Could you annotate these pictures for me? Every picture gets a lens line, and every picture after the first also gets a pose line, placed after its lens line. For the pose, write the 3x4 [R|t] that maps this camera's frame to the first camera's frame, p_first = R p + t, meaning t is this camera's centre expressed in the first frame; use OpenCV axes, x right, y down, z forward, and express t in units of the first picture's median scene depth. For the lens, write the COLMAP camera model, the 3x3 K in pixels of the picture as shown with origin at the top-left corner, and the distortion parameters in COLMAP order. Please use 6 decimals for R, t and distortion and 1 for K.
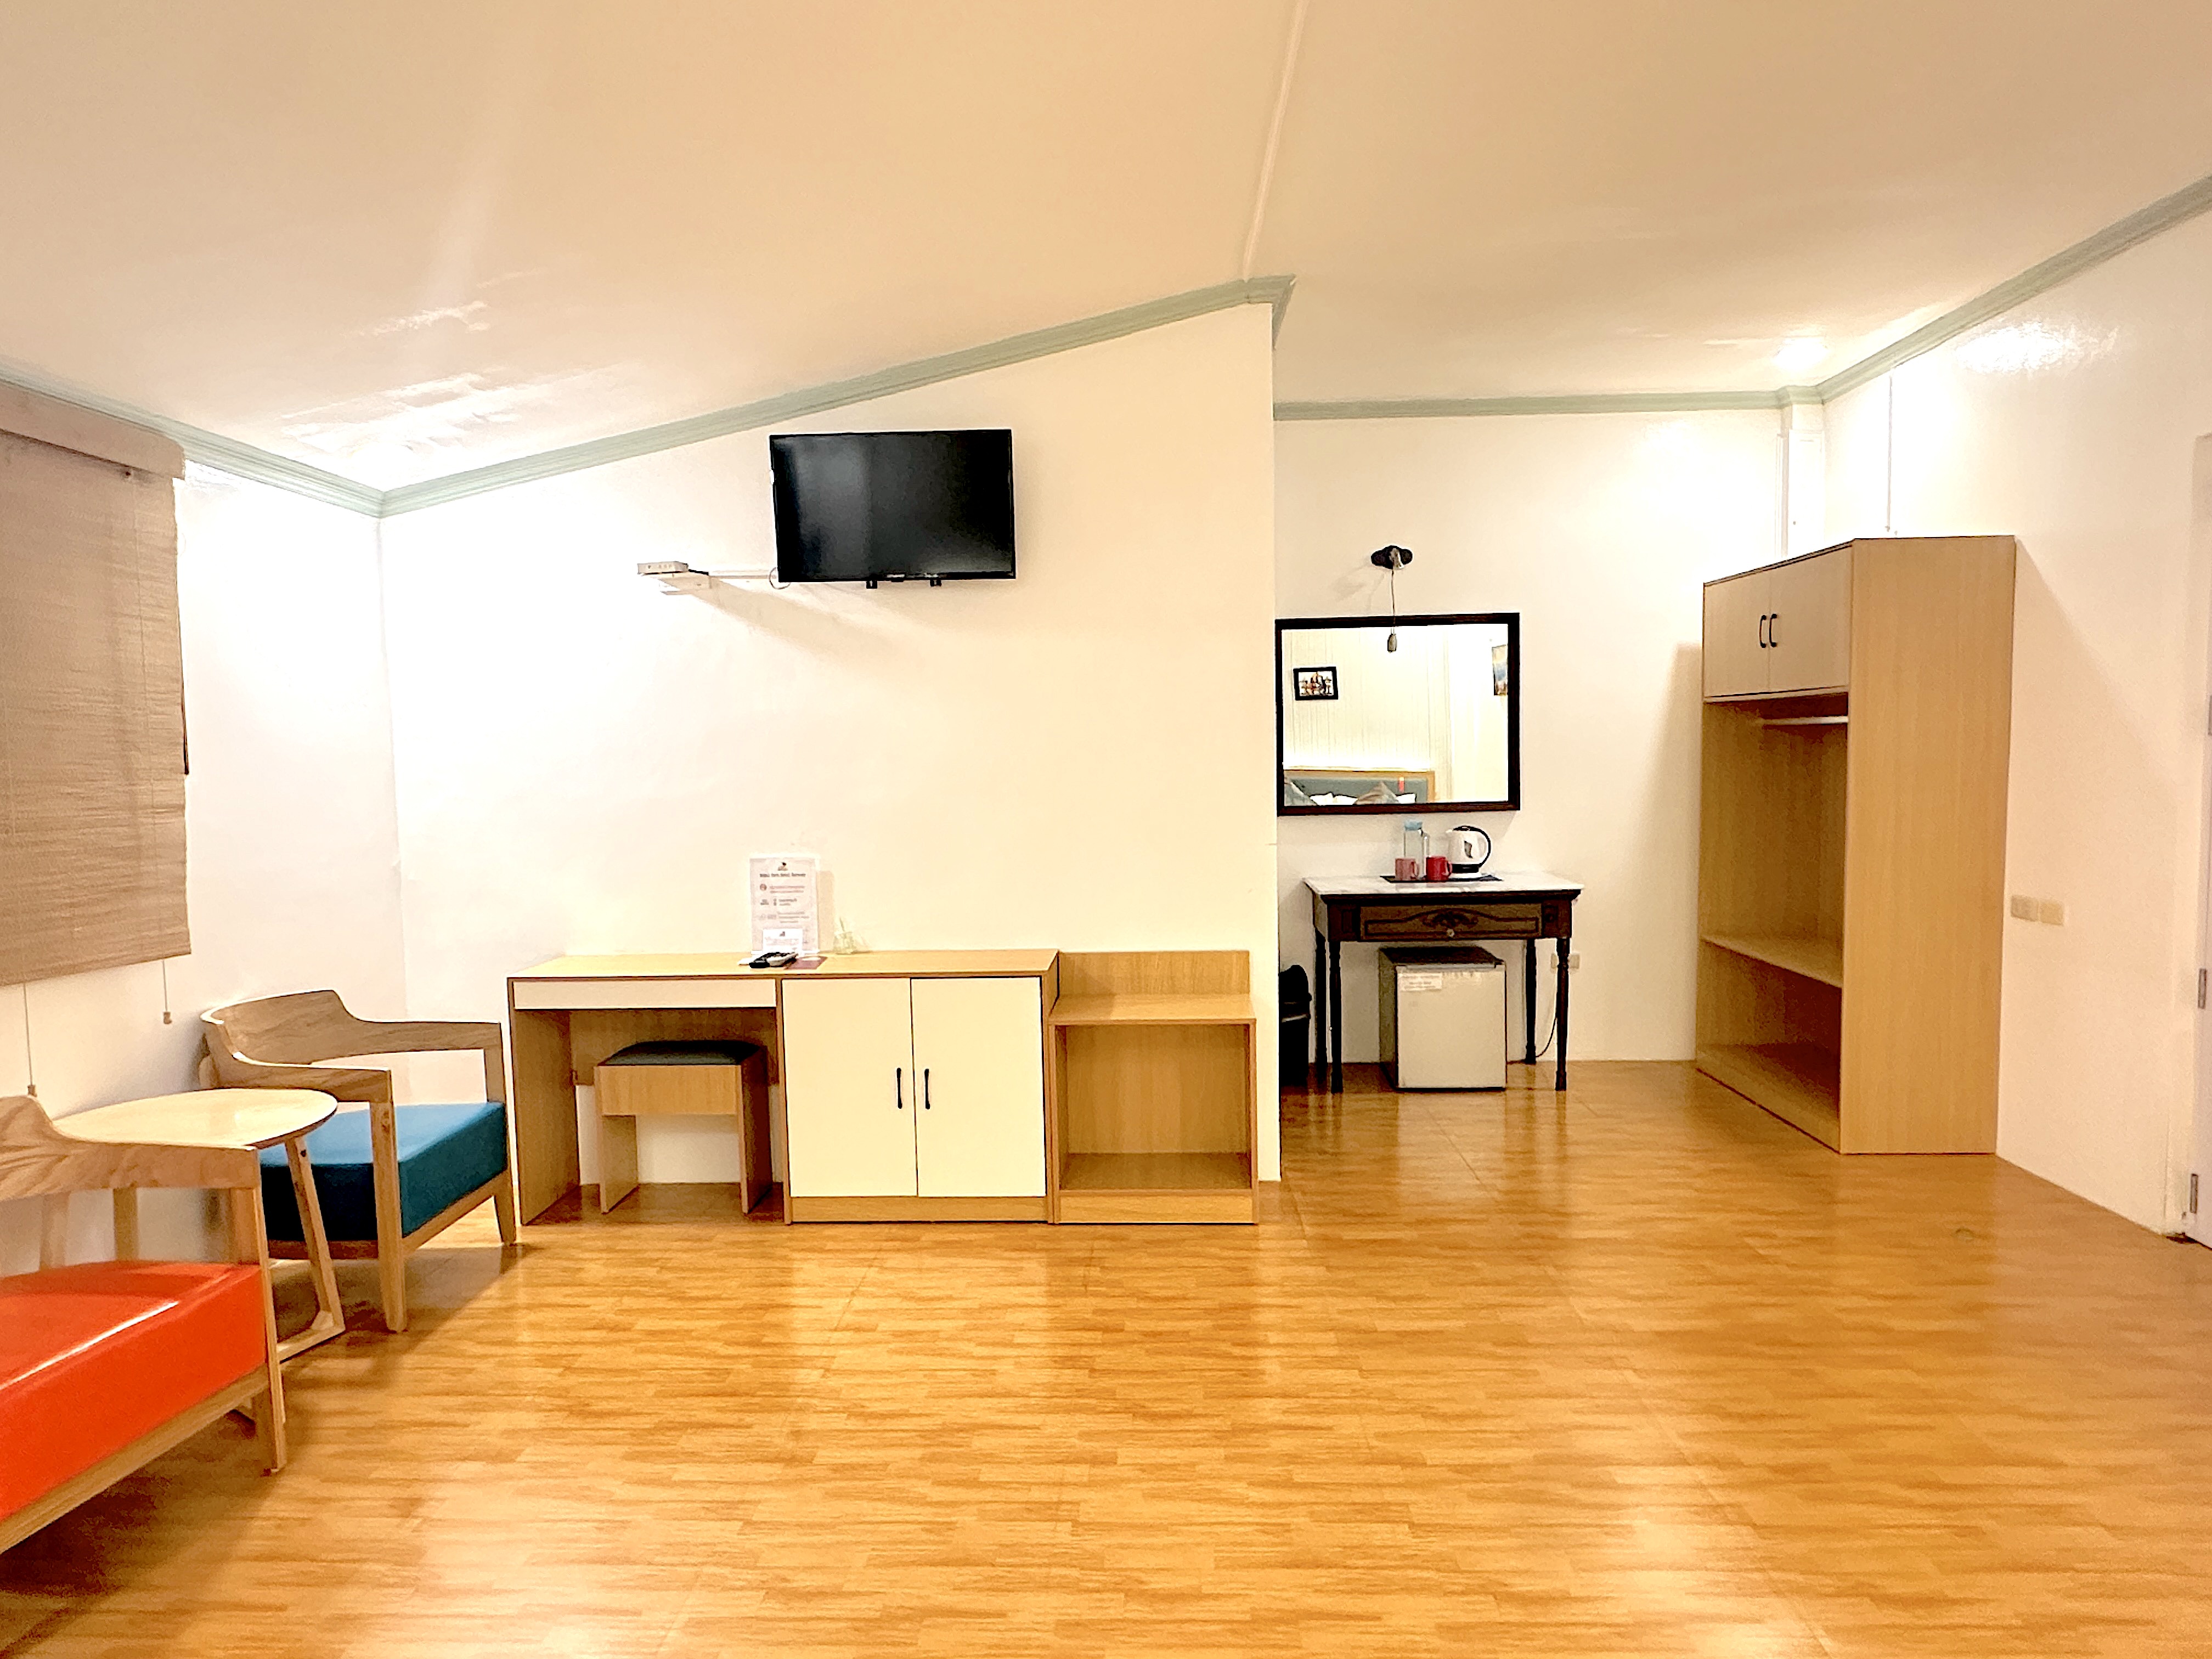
lens RADIAL K [[1361.4, 0, 1099.4], [0, 1361.4, 829.3], [0, 0, 1]] dist [-0.001471, -0.000816]
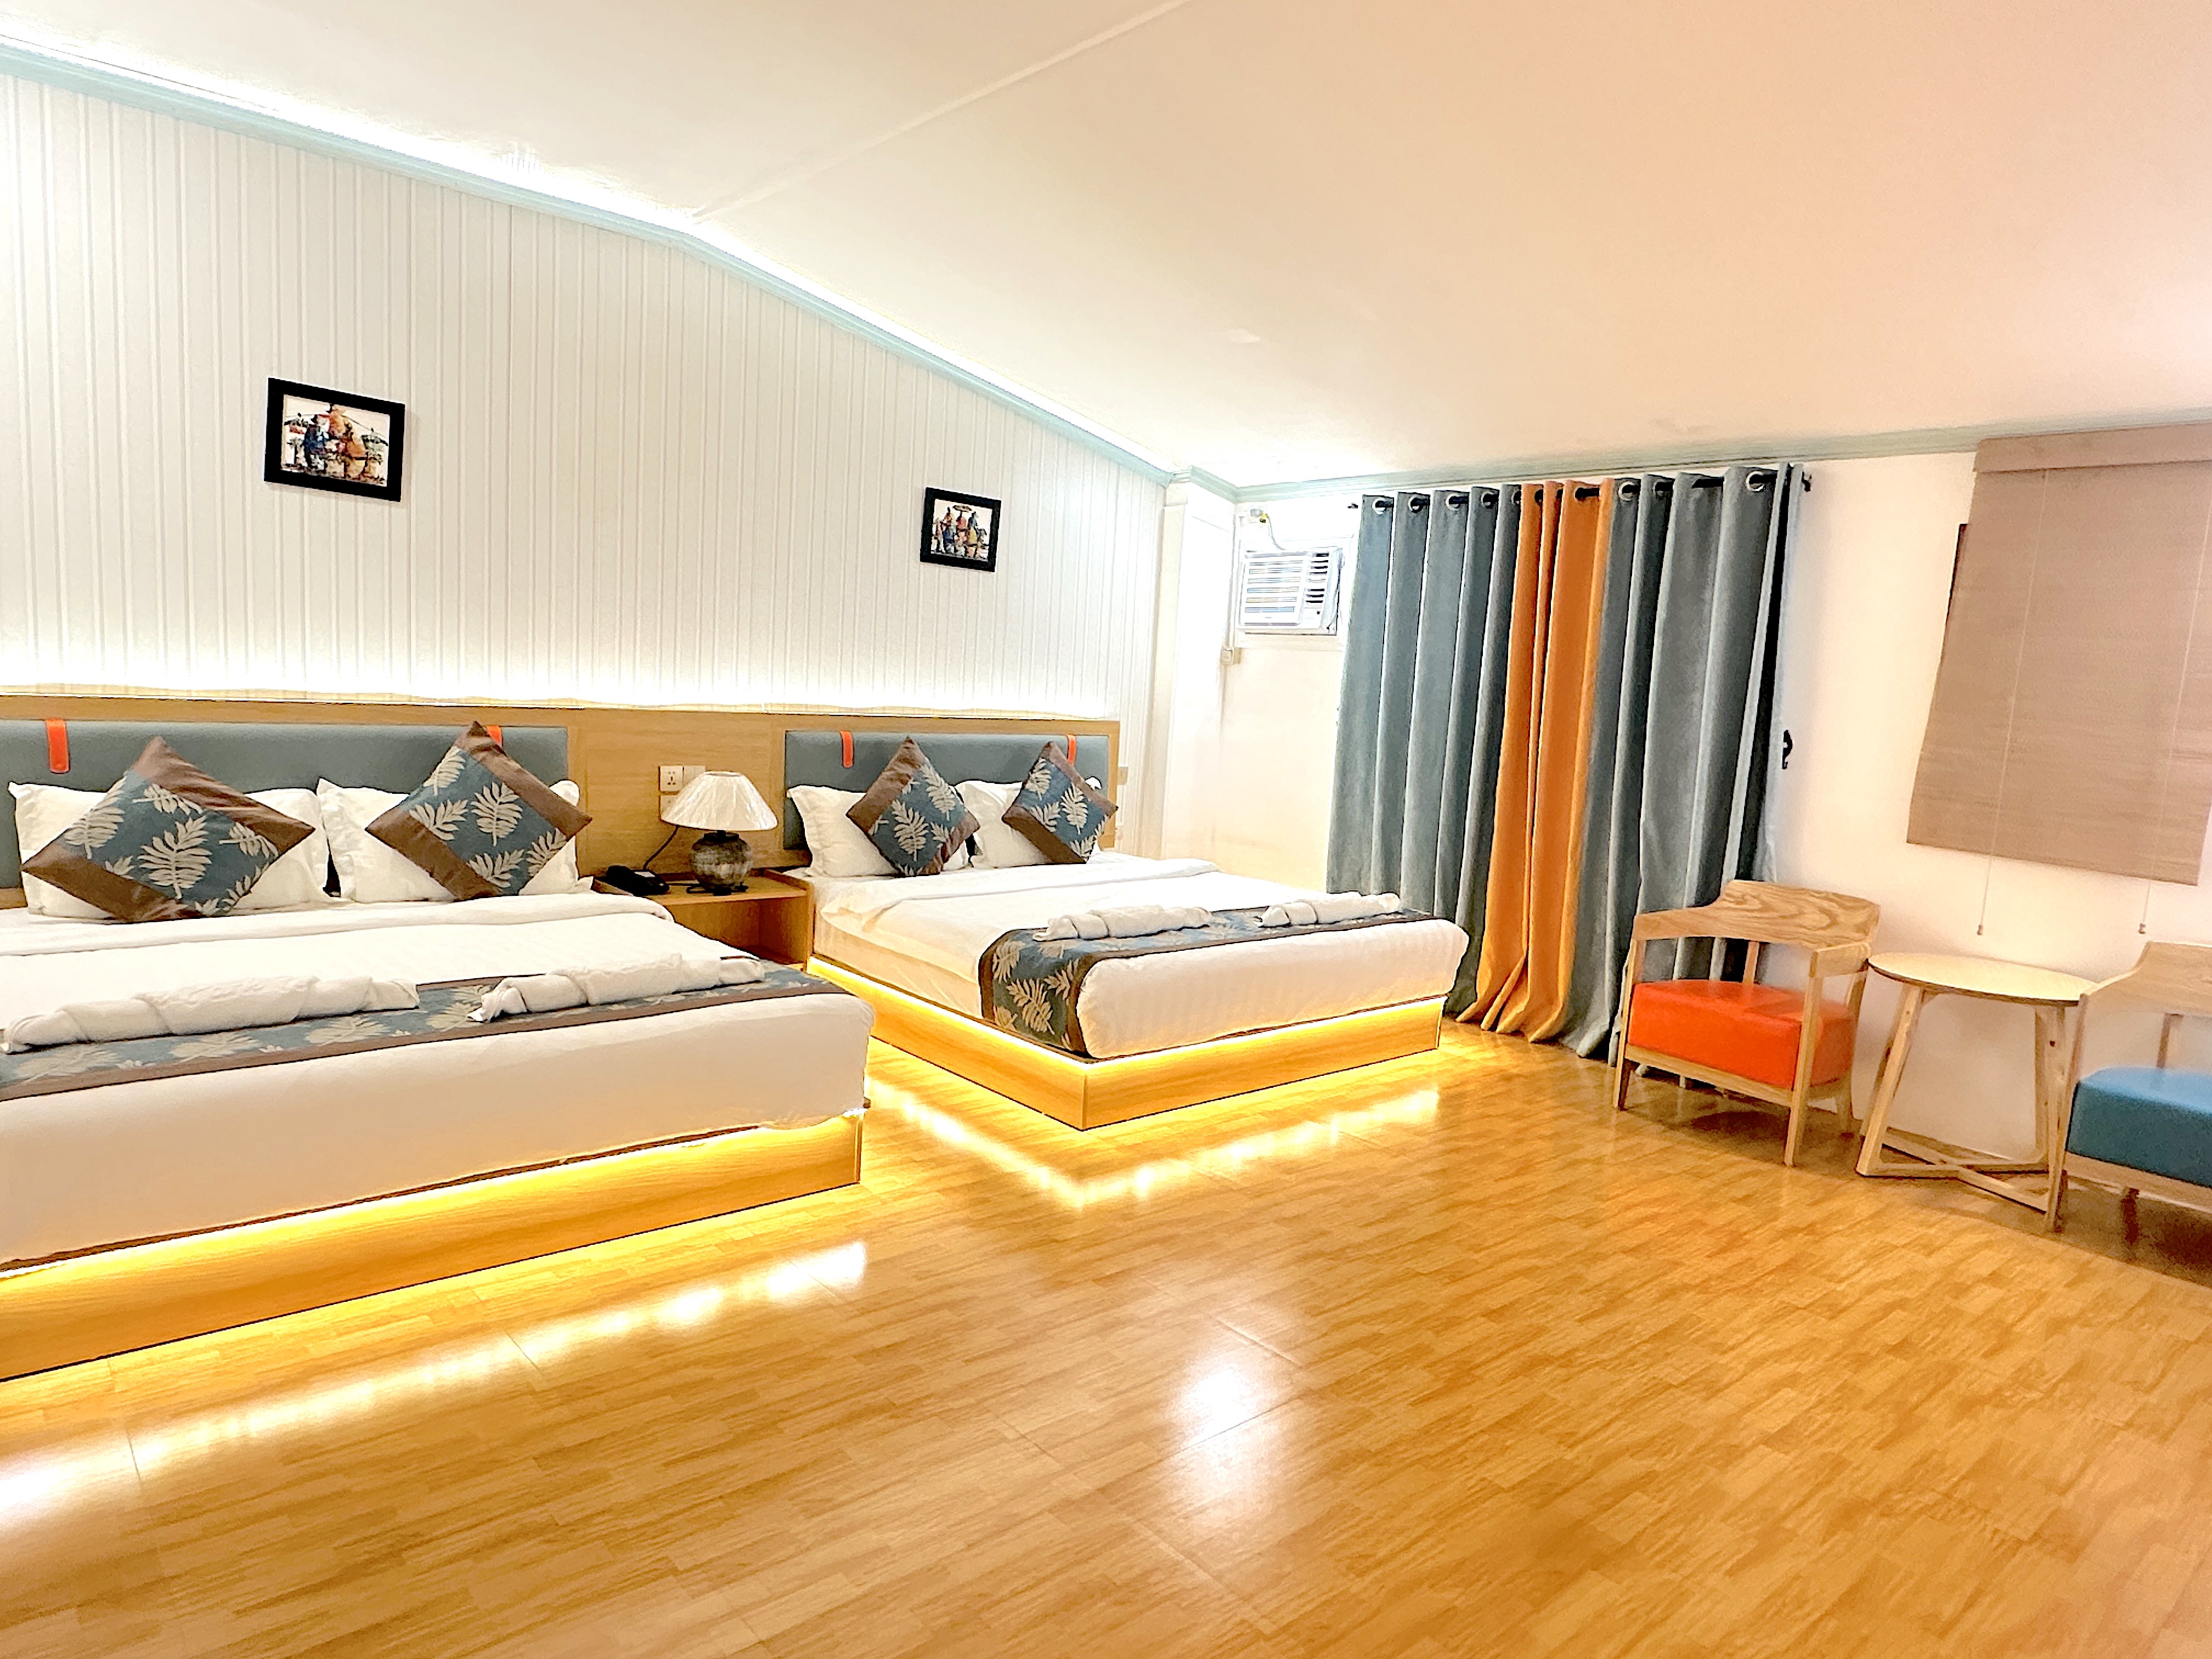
lens RADIAL K [[1361.4, 0, 1099.7], [0, 1361.4, 841.9], [0, 0, 1]] dist [-0.001471, -0.000816]
pose [[-0.724294, 0.062997, -0.686607, 0.872922], [-0.090994, 0.978374, 0.185756, -0.081826], [0.683460, 0.197019, -0.702898, 1.333151]]
